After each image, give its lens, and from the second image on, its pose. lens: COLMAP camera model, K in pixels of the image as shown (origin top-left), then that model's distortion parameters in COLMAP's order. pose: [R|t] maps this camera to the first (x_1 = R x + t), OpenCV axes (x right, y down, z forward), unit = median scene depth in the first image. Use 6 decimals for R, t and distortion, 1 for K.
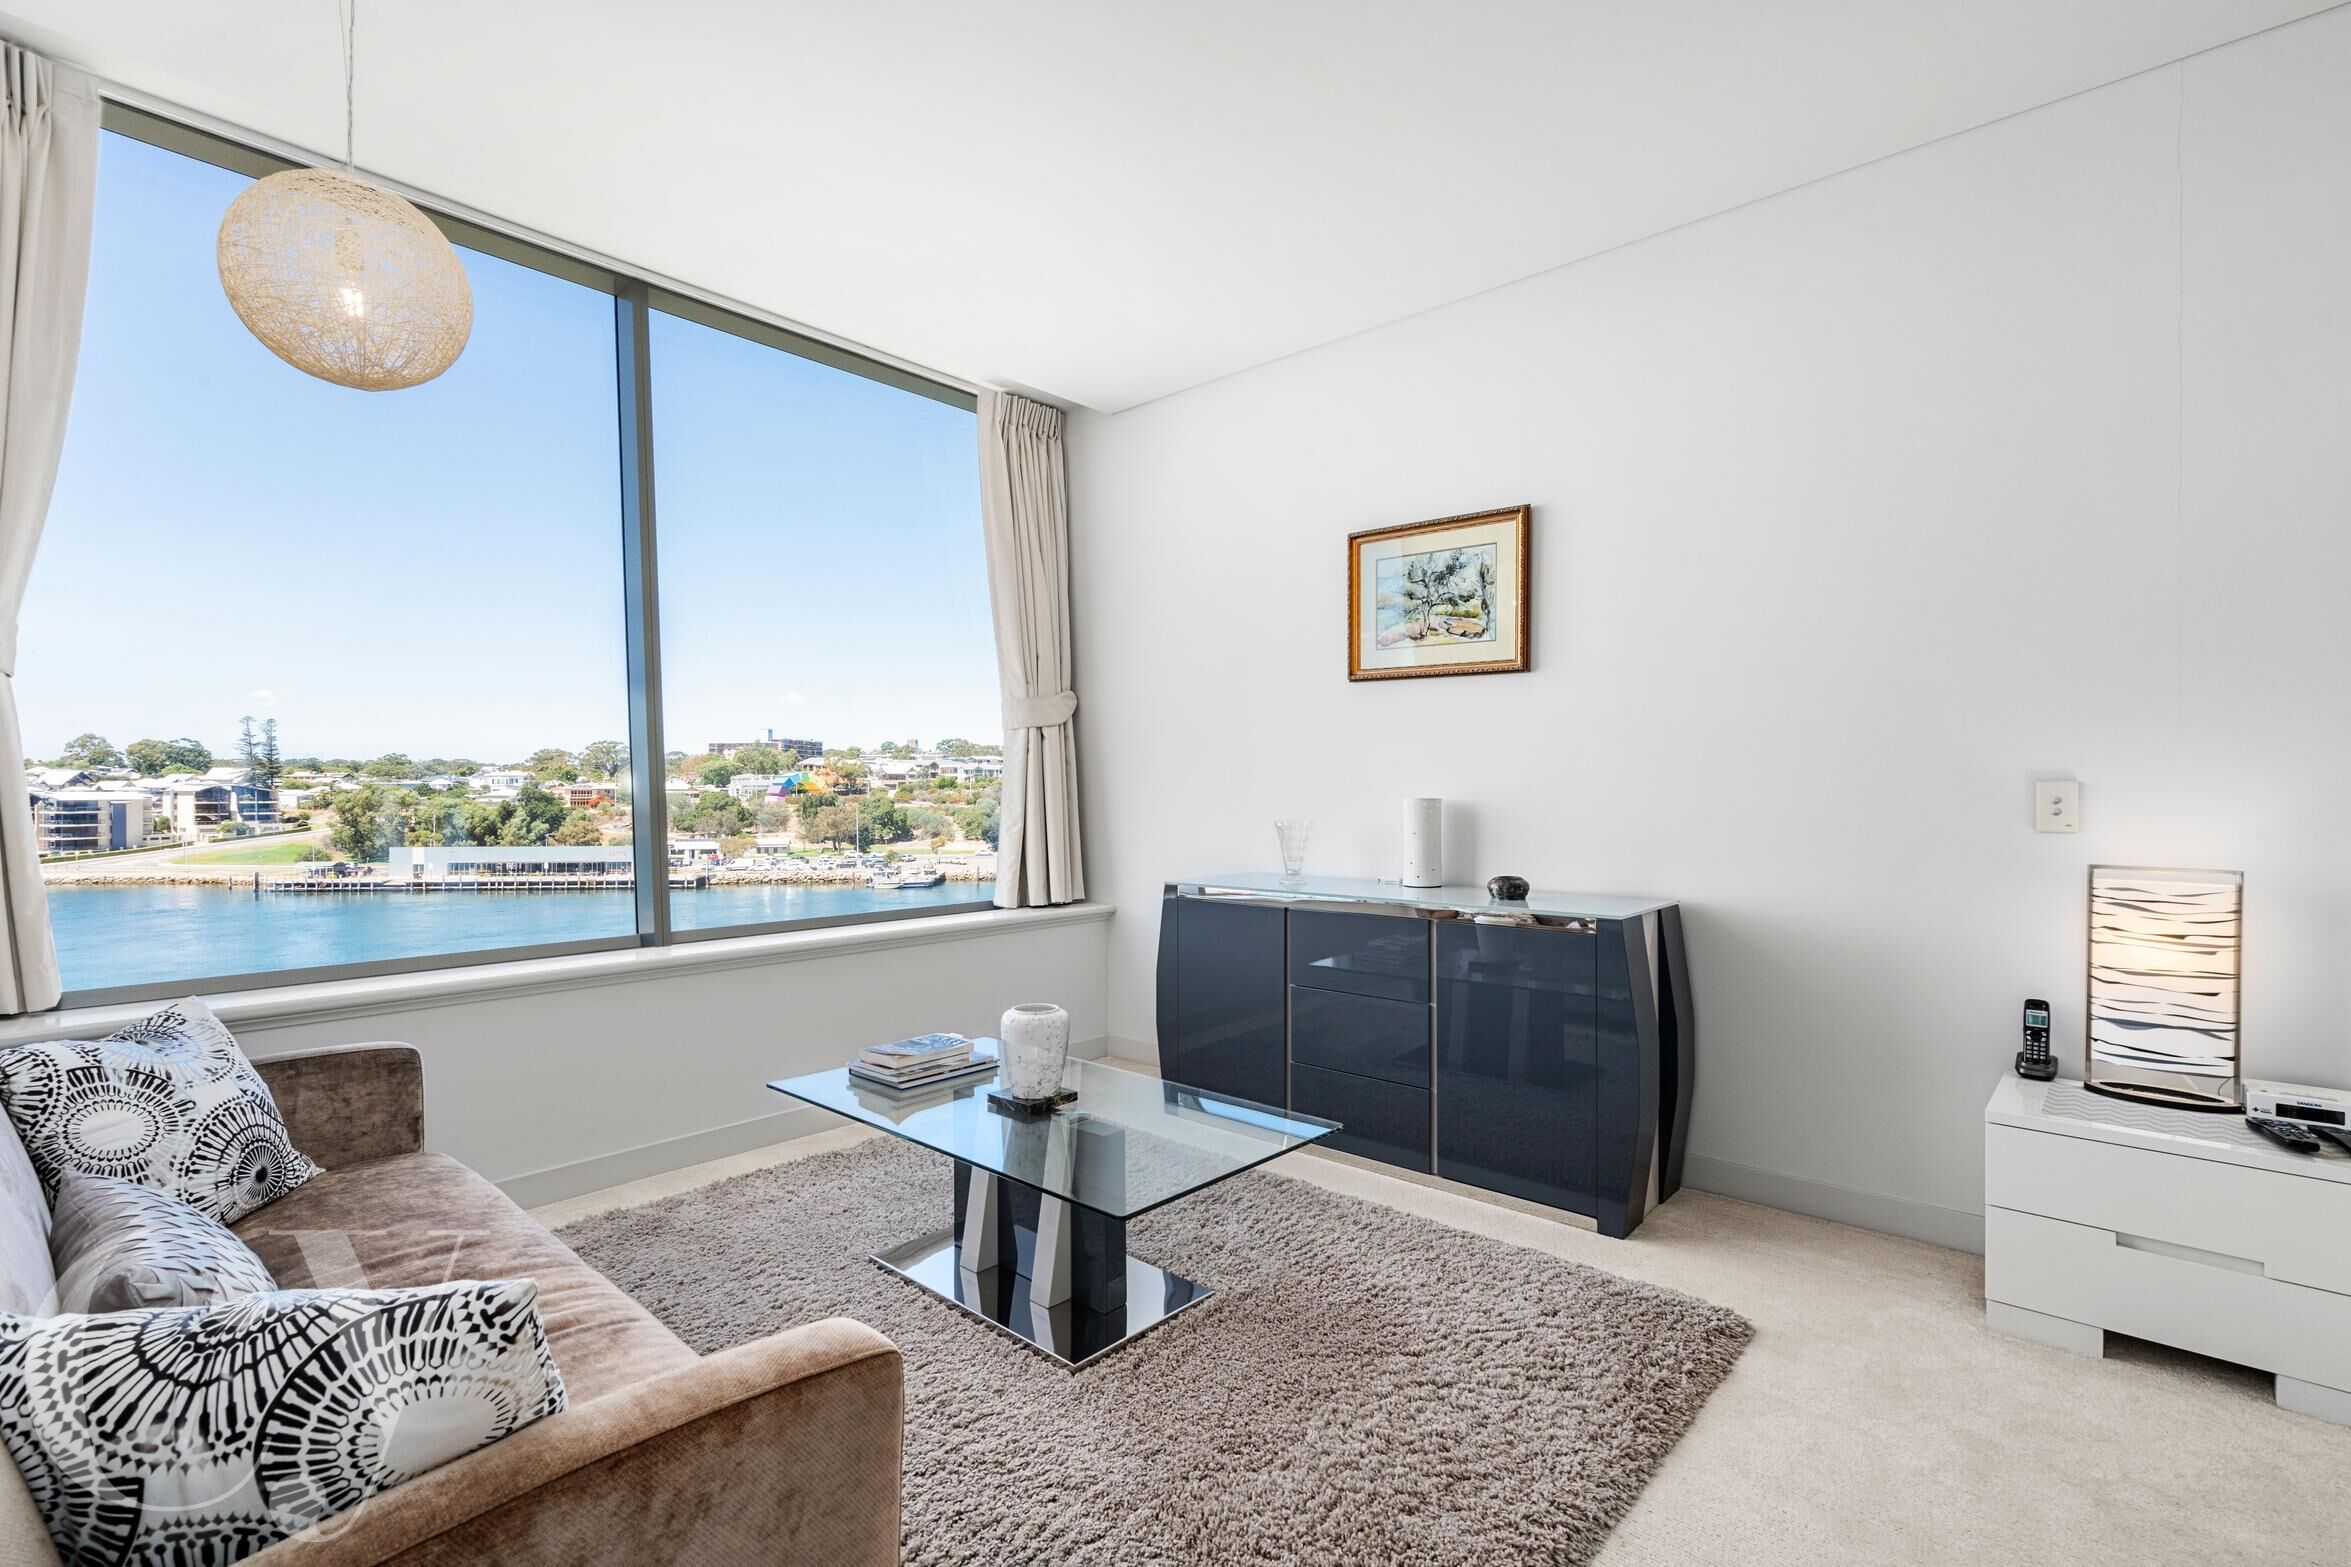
lens RADIAL K [[1065.9, 0, 1182.5], [0, 1065.9, 791.0], [0, 0, 1]] dist [-0.002079, 0.001293]
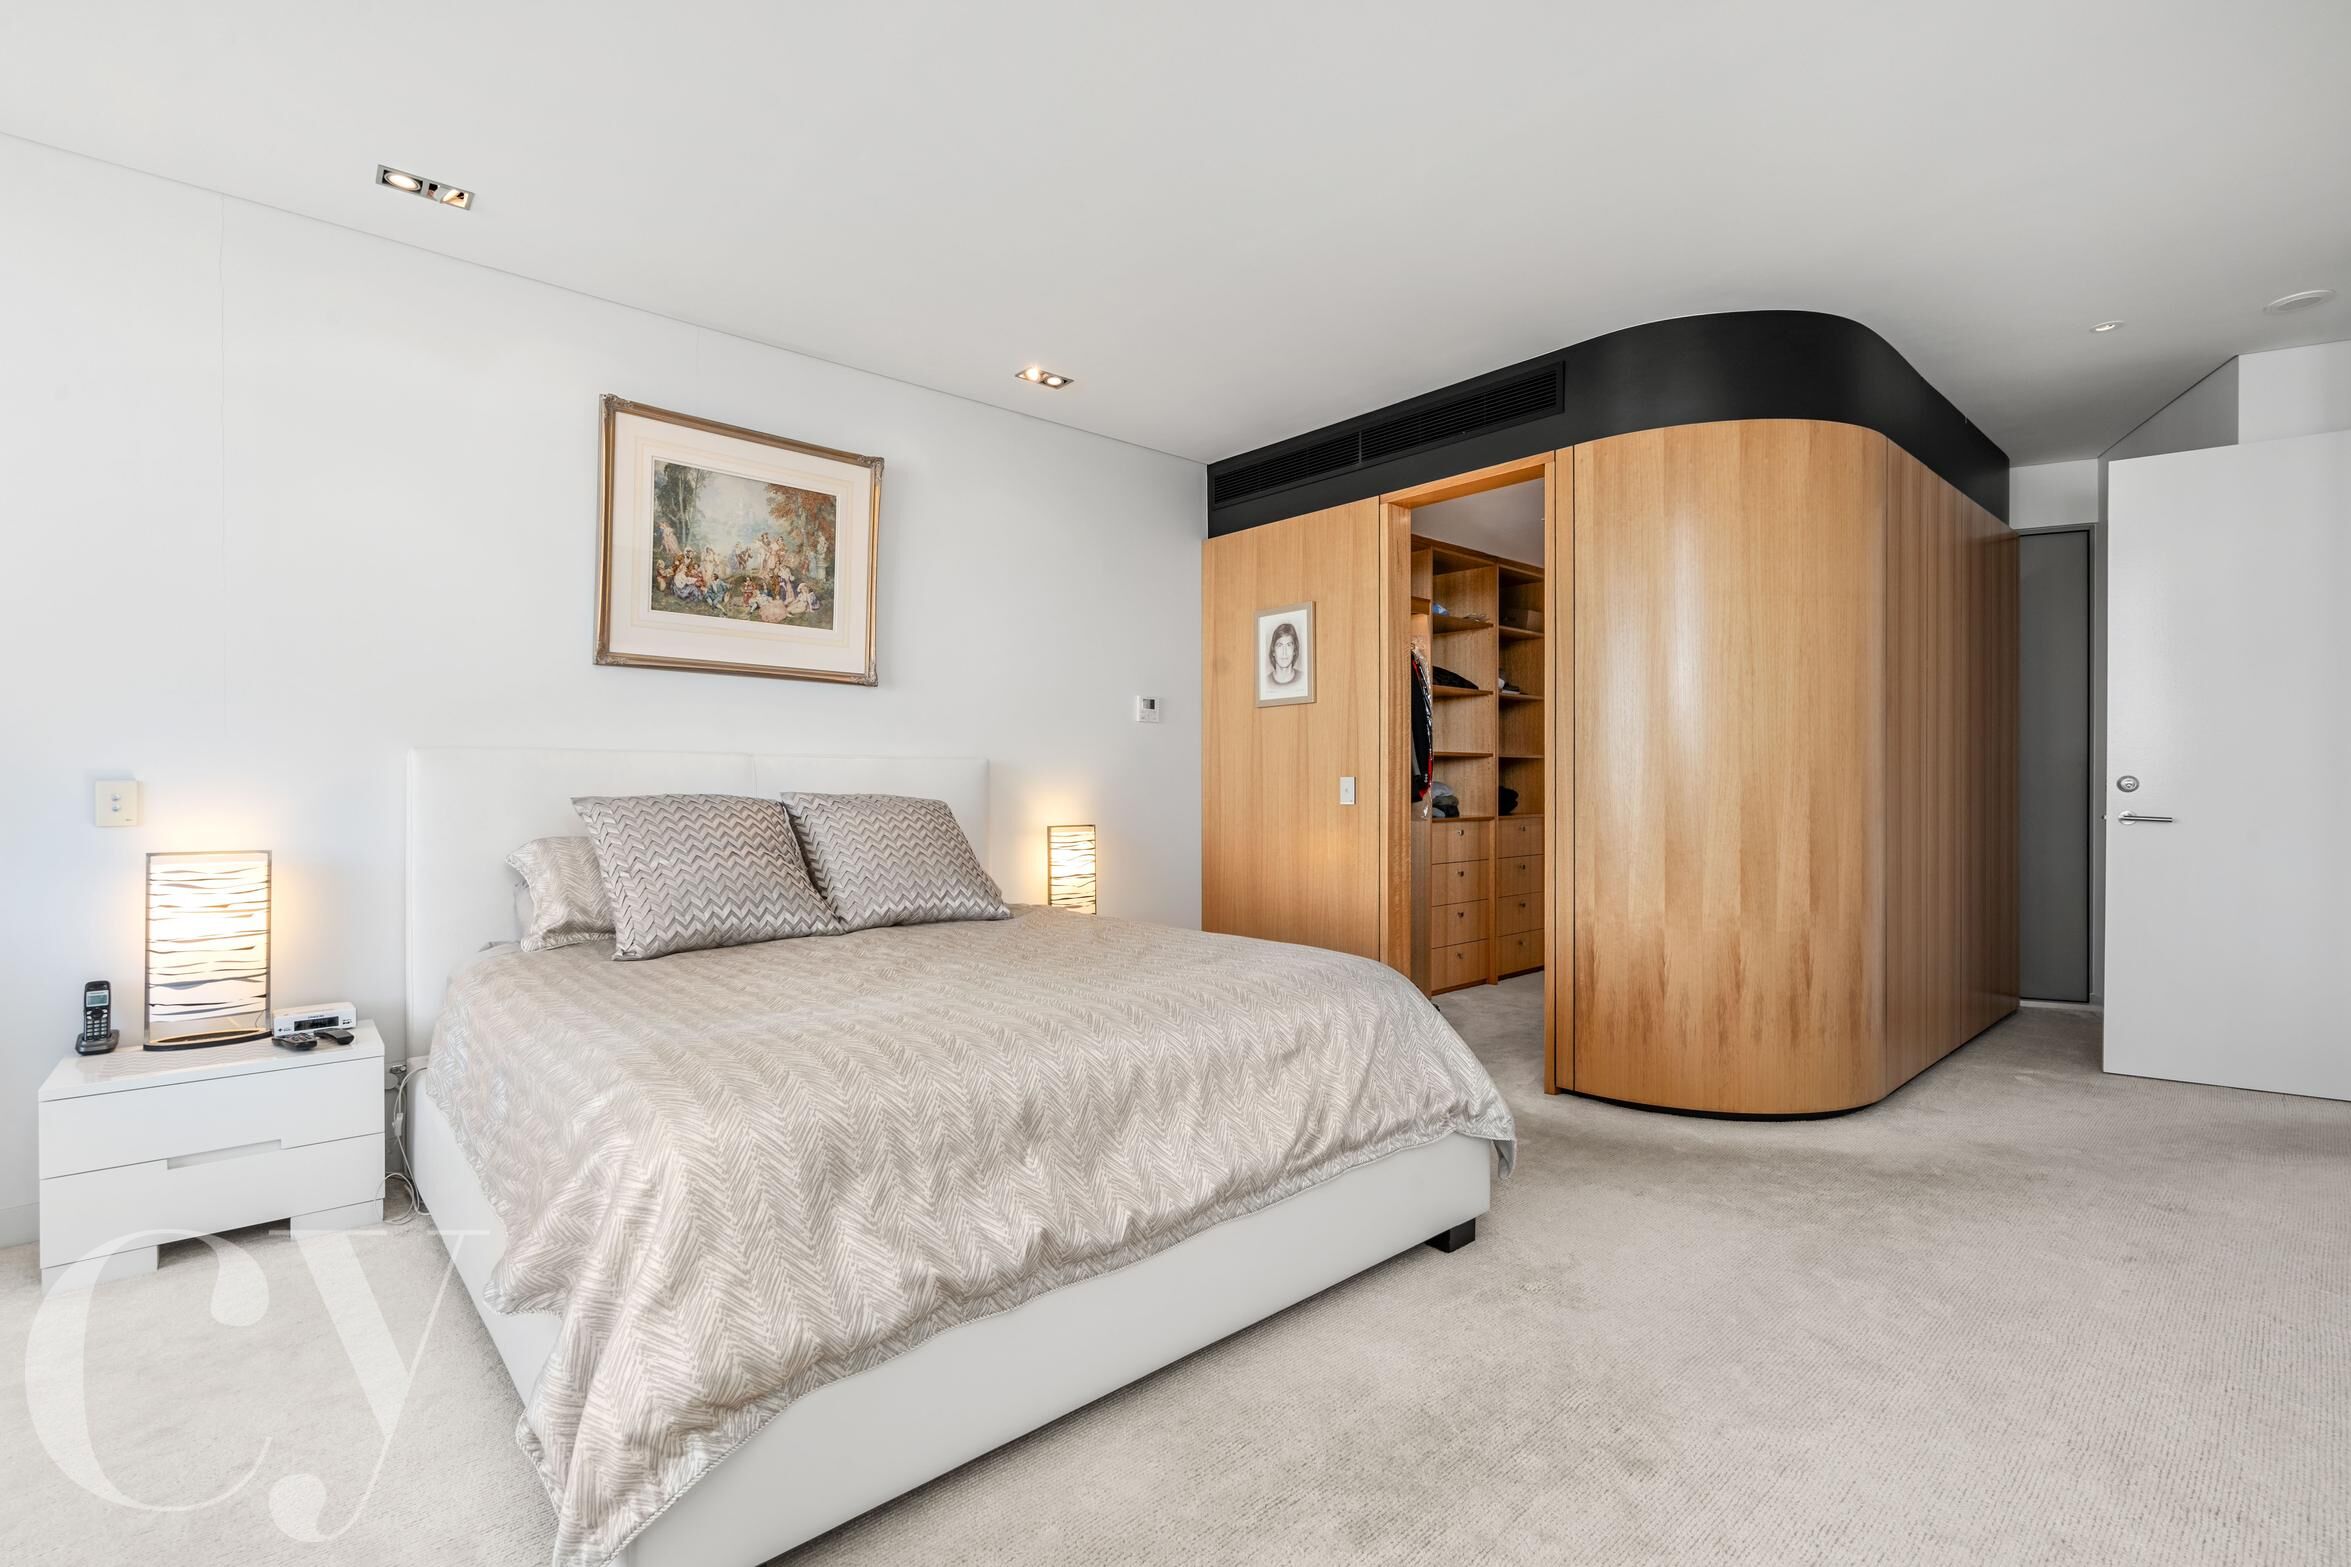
lens RADIAL K [[1065.9, 0, 1171.8], [0, 1065.9, 778.6], [0, 0, 1]] dist [-0.002079, 0.001293]
pose [[0.119908, 0.001924, 0.992783, -0.160066], [0.001580, 0.999996, -0.002129, -0.007262], [-0.992784, 0.001824, 0.119904, -0.240130]]
